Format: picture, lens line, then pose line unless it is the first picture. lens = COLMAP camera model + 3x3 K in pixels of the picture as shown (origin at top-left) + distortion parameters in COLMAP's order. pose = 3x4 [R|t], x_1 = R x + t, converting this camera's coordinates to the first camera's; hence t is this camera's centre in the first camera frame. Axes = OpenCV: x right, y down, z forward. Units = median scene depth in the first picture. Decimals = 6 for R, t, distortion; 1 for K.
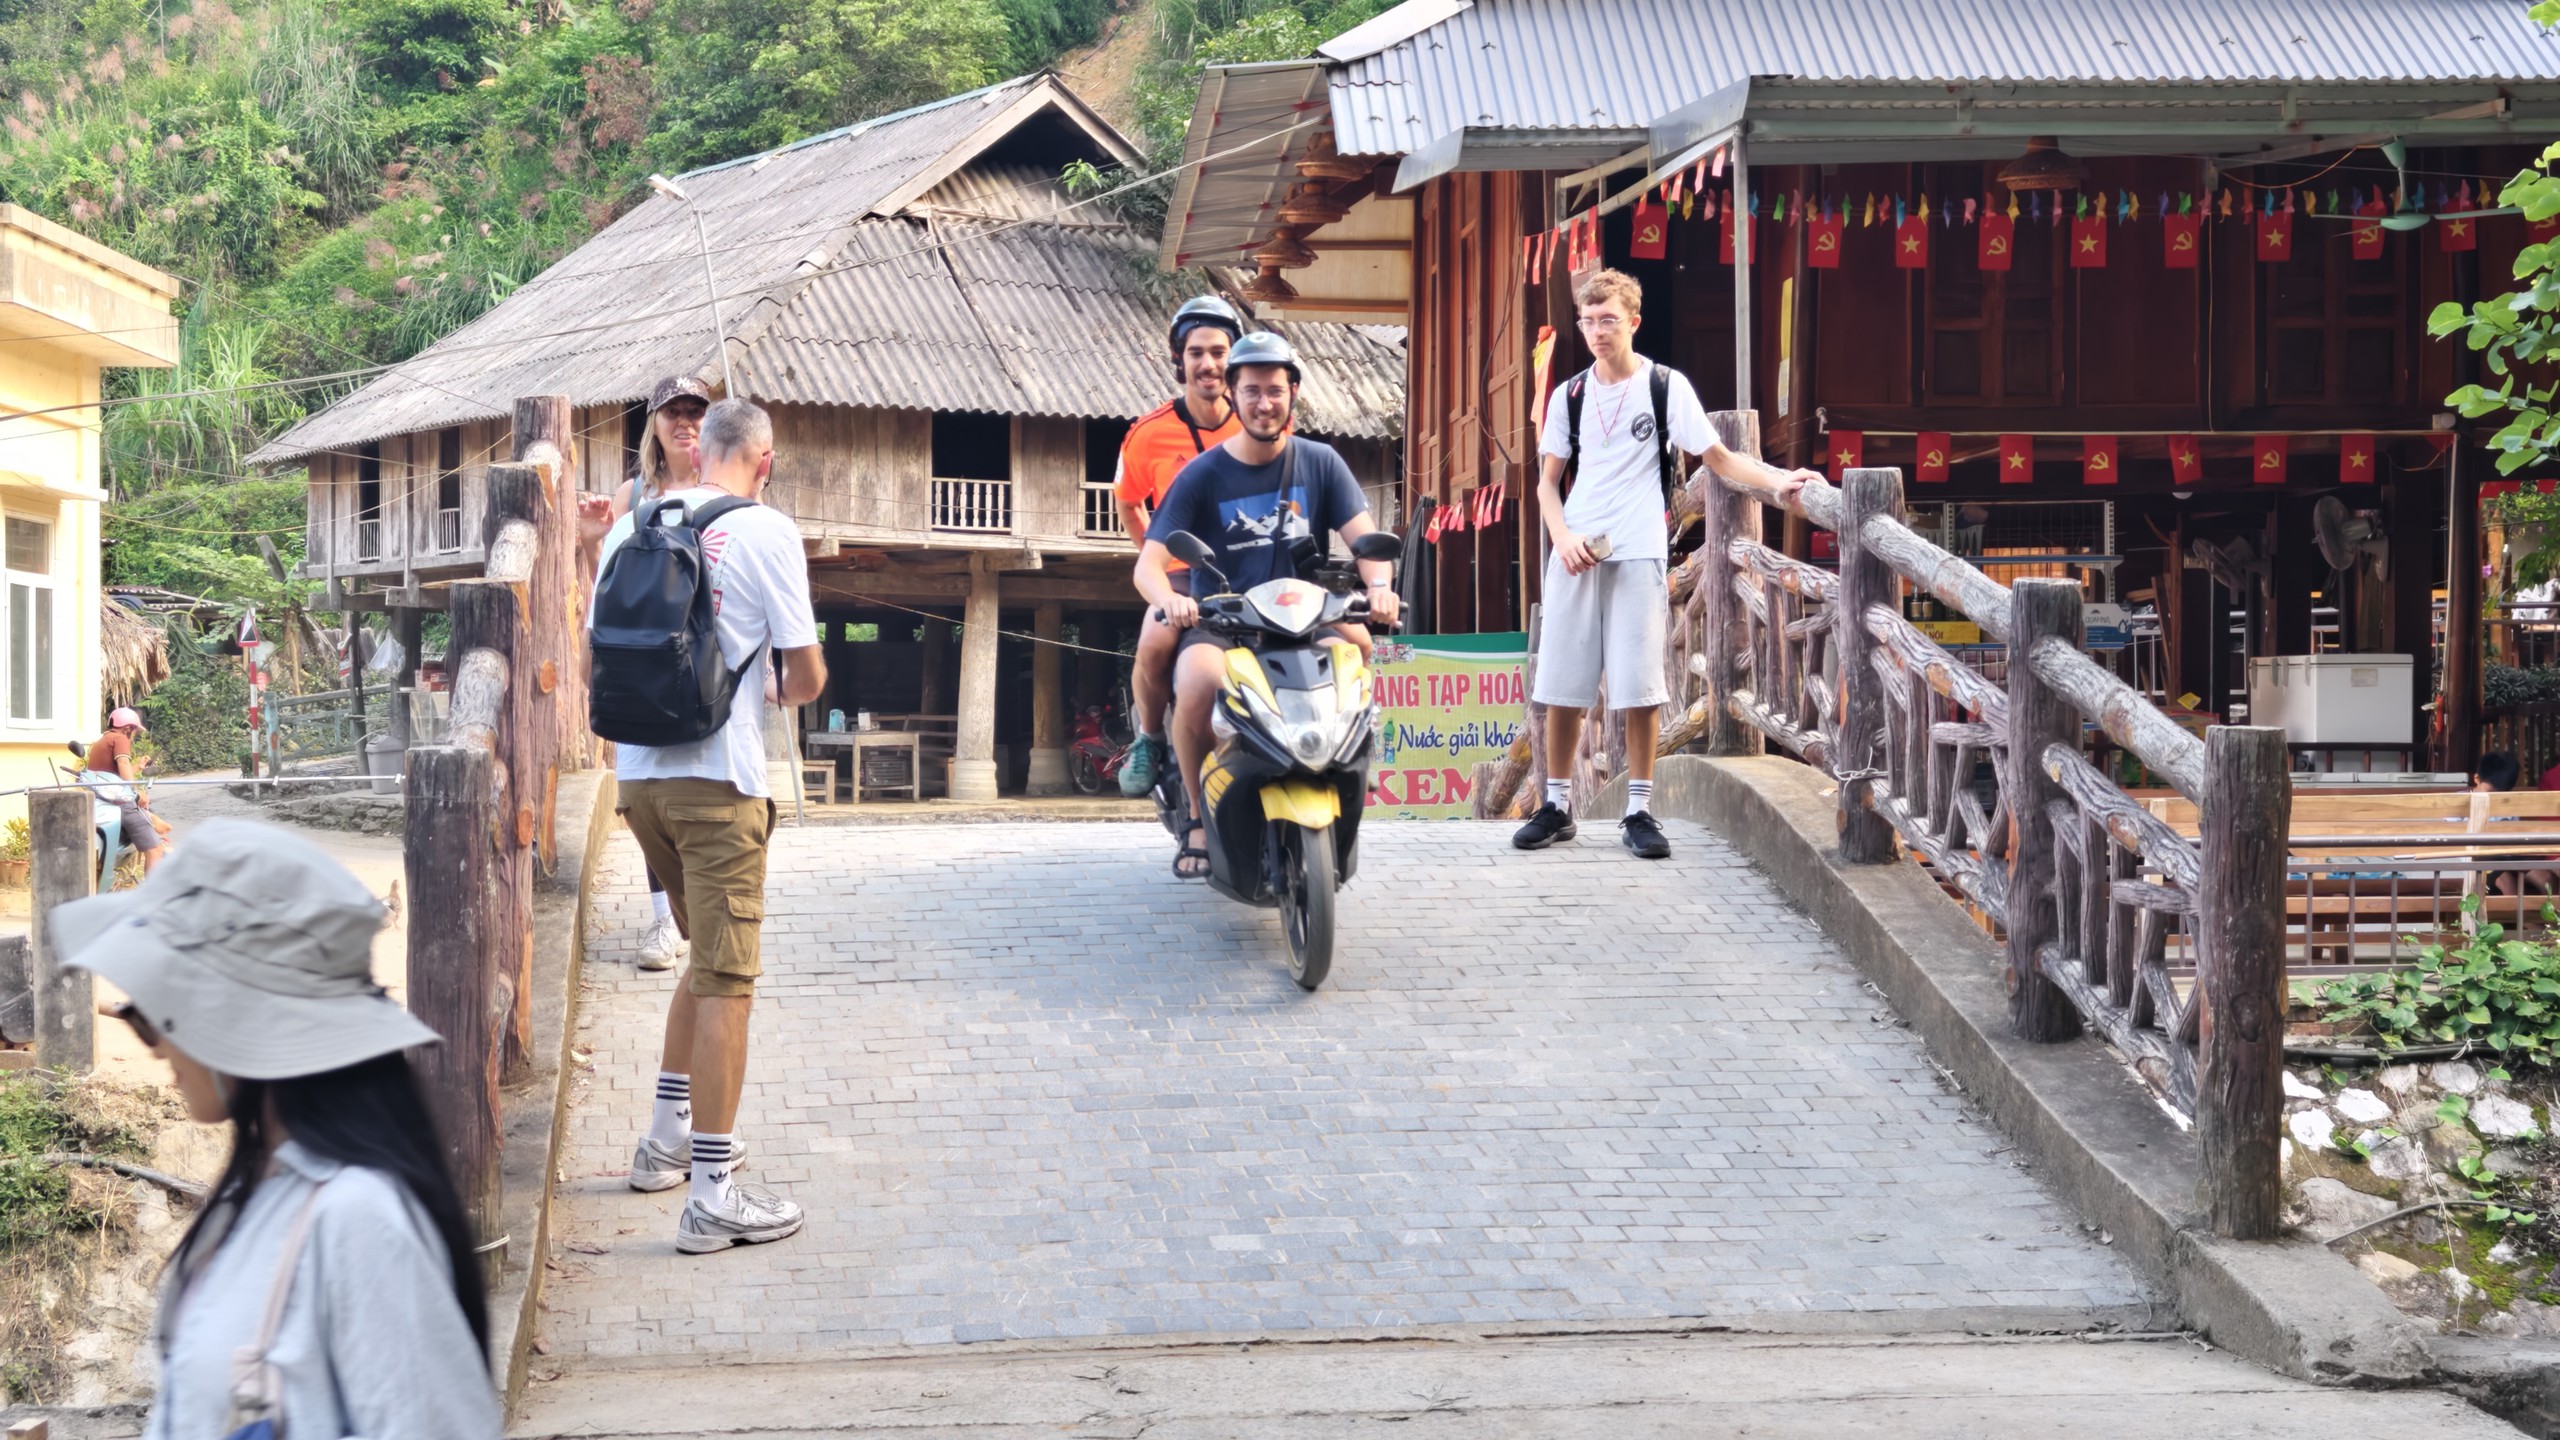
lens RADIAL K [[4232.1, 0, 1279.6], [0, 4232.1, 722.0], [0, 0, 1]] dist [0.220667, 0.000000]
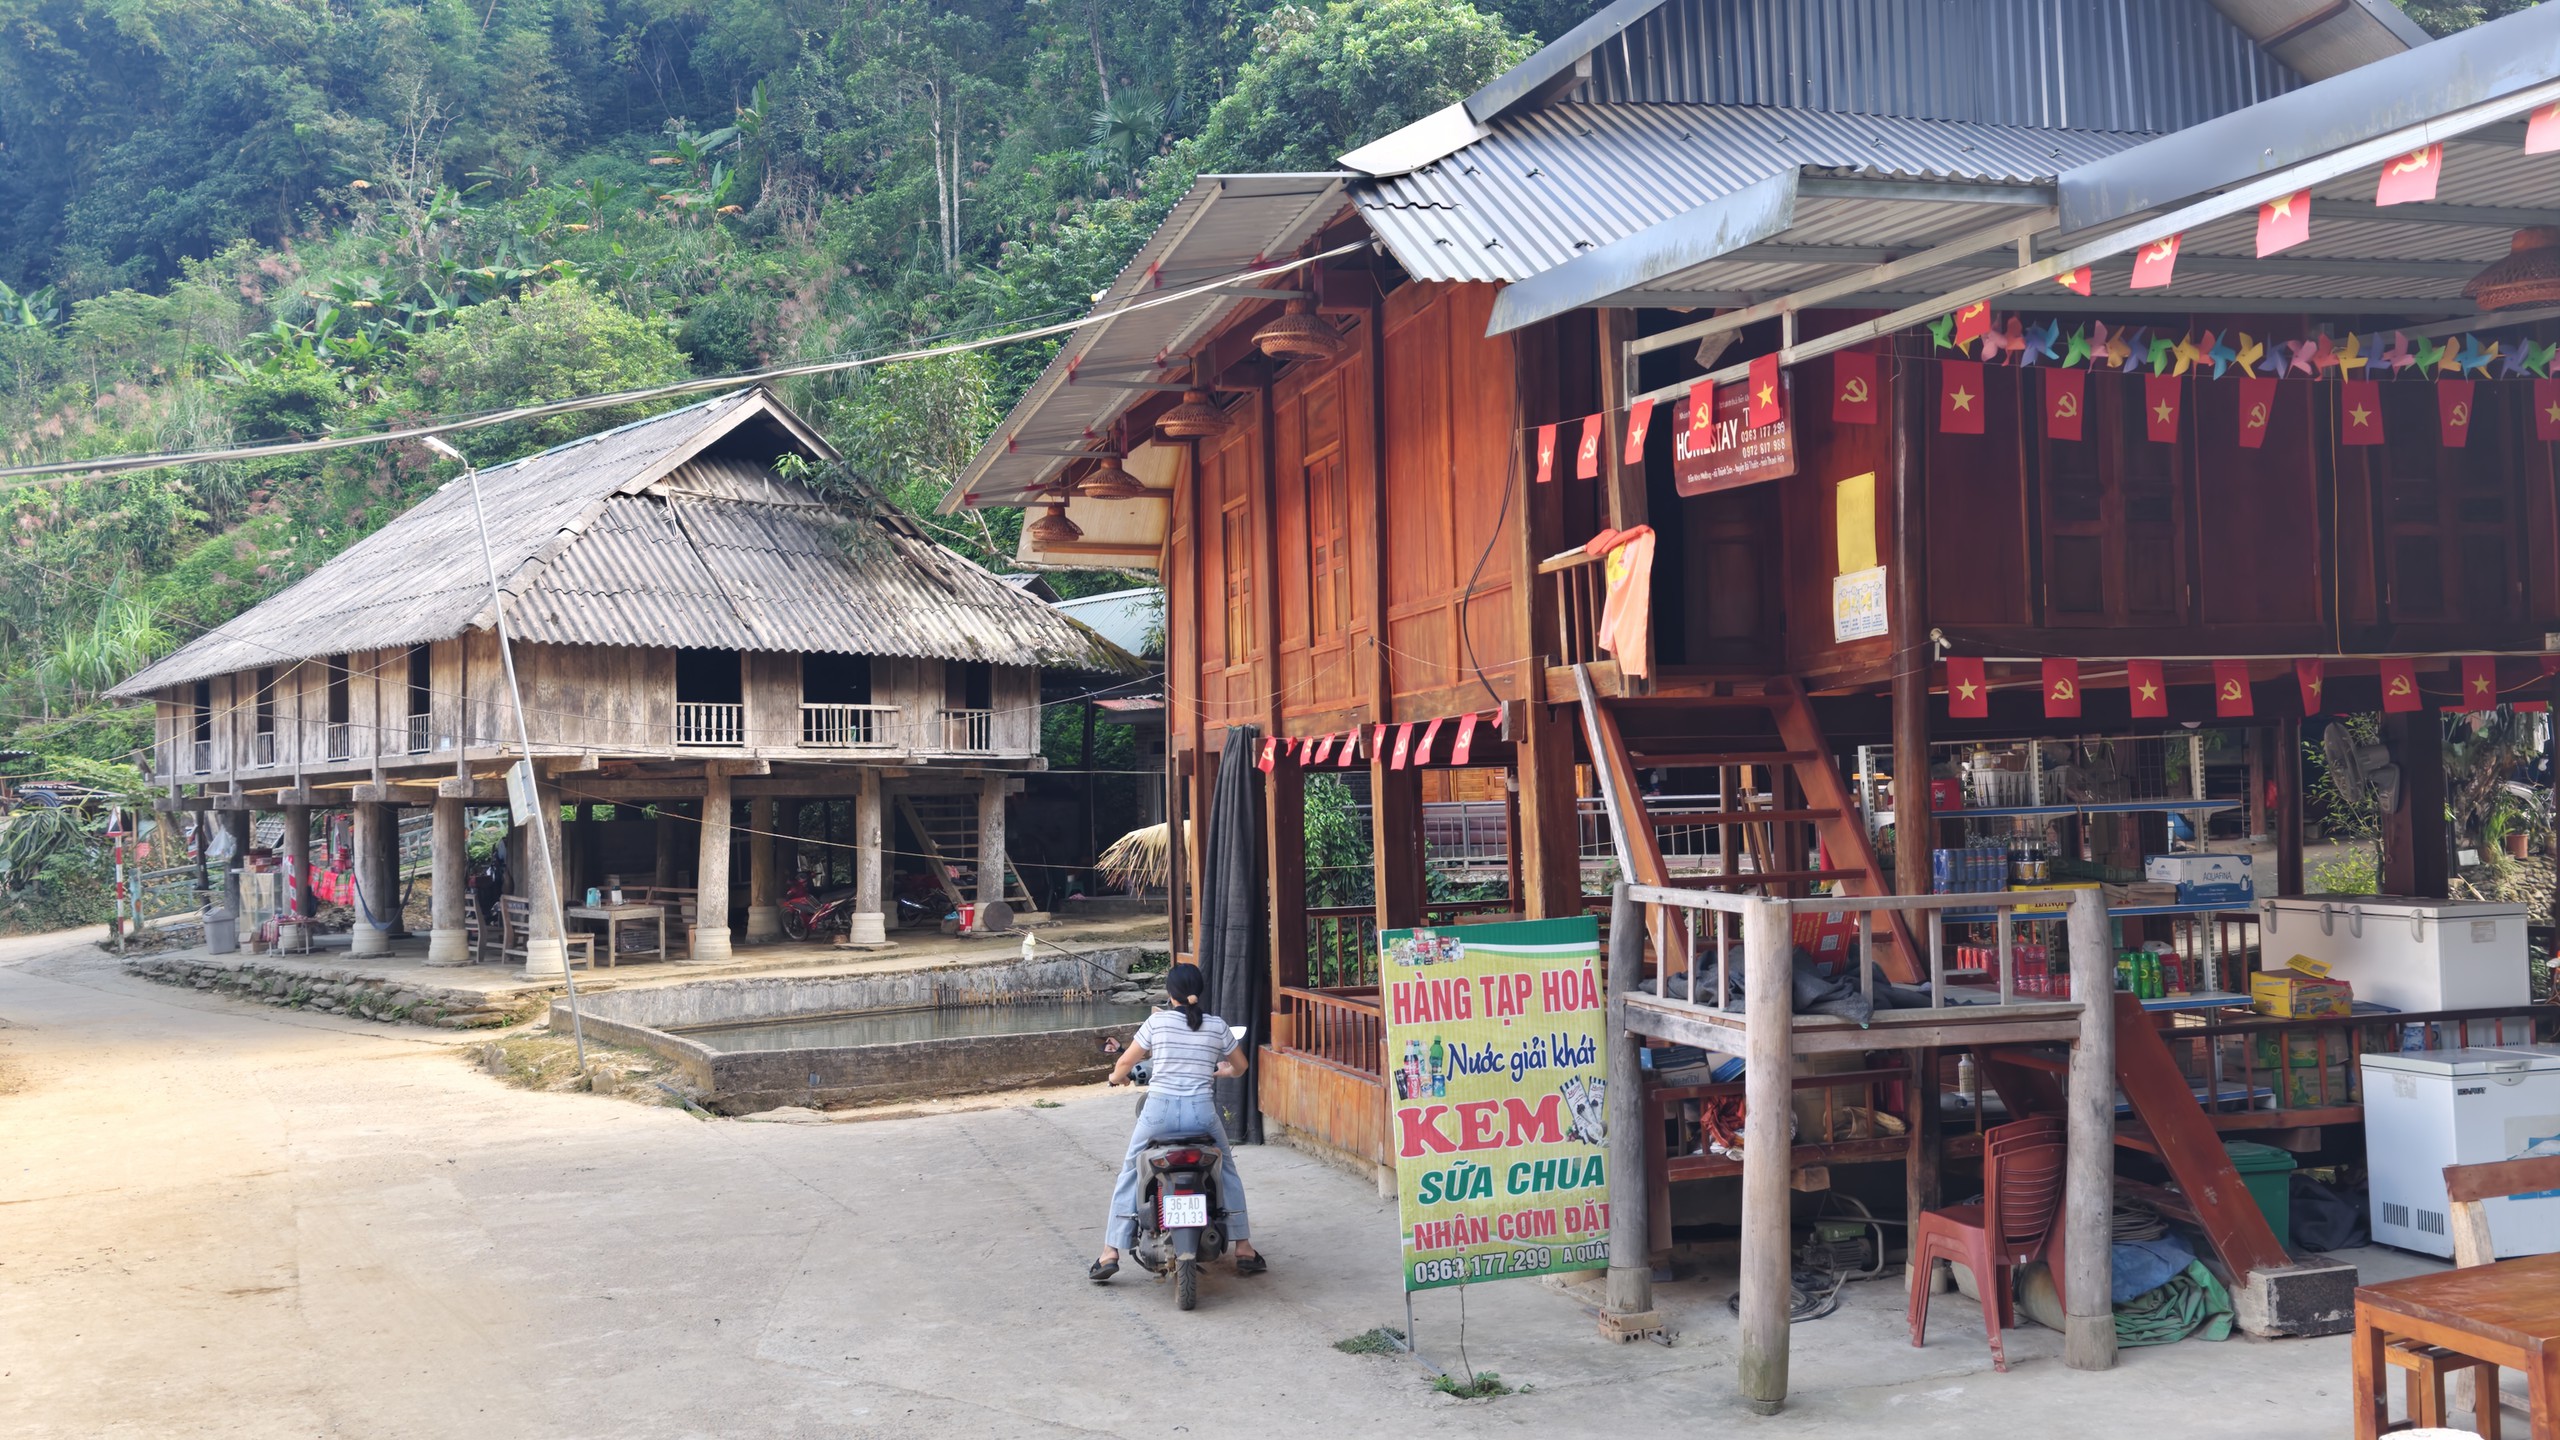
lens RADIAL K [[2084.2, 0, 1288.7], [0, 2084.2, 716.0], [0, 0, 1]] dist [0.026652, -0.024962]
pose [[0.972356, -0.017360, 0.232857, -0.048159], [0.026794, 0.998941, -0.037413, -0.025222], [-0.231961, 0.042618, 0.971791, 0.354755]]
